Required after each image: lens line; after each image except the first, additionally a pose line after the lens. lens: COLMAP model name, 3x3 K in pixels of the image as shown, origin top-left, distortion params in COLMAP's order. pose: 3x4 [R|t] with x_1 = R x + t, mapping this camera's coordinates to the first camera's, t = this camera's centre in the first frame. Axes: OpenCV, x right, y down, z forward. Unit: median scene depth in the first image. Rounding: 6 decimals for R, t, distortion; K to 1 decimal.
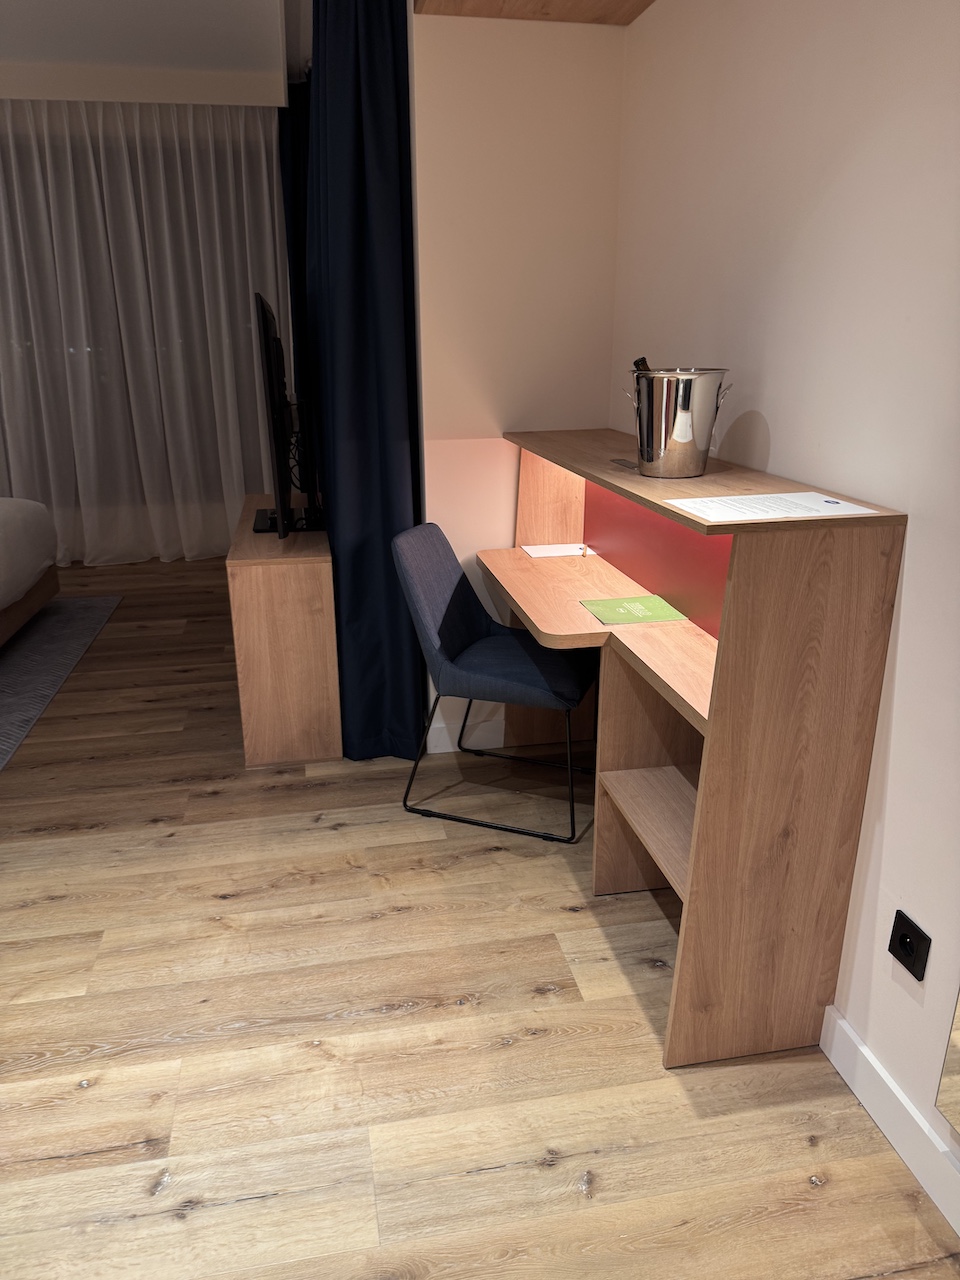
lens RADIAL K [[888.3, 0, 474.2], [0, 888.3, 642.7], [0, 0, 1]] dist [0.077206, -0.083031]
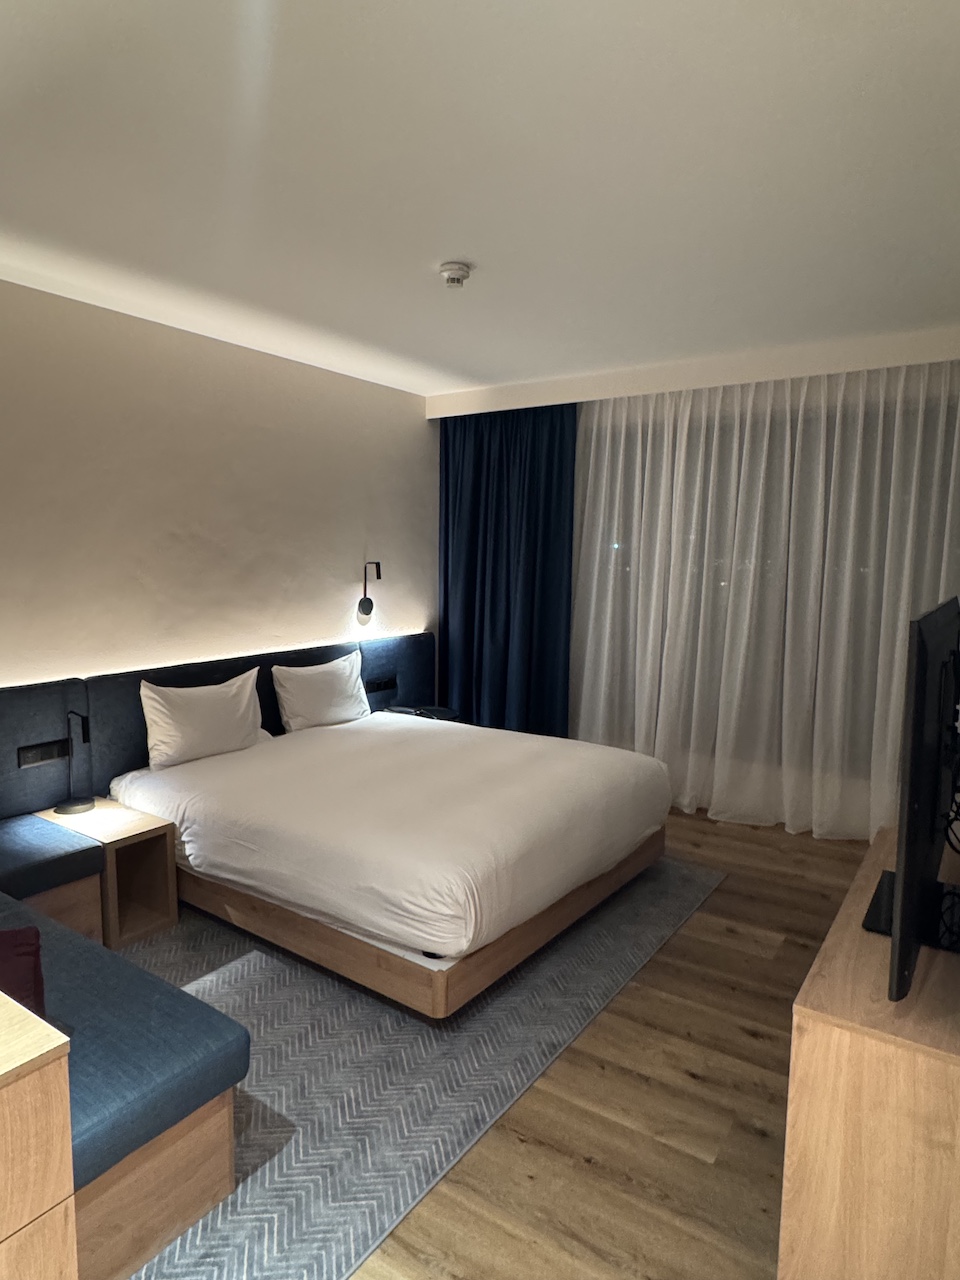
lens RADIAL K [[787.2, 0, 475.9], [0, 787.2, 636.4], [0, 0, 1]] dist [0.002129, 0.002816]
pose [[0.707646, 0.092298, -0.700513, -0.056916], [-0.243666, 0.962490, -0.119332, -0.194794], [0.663222, 0.255136, 0.703592, 0.328609]]
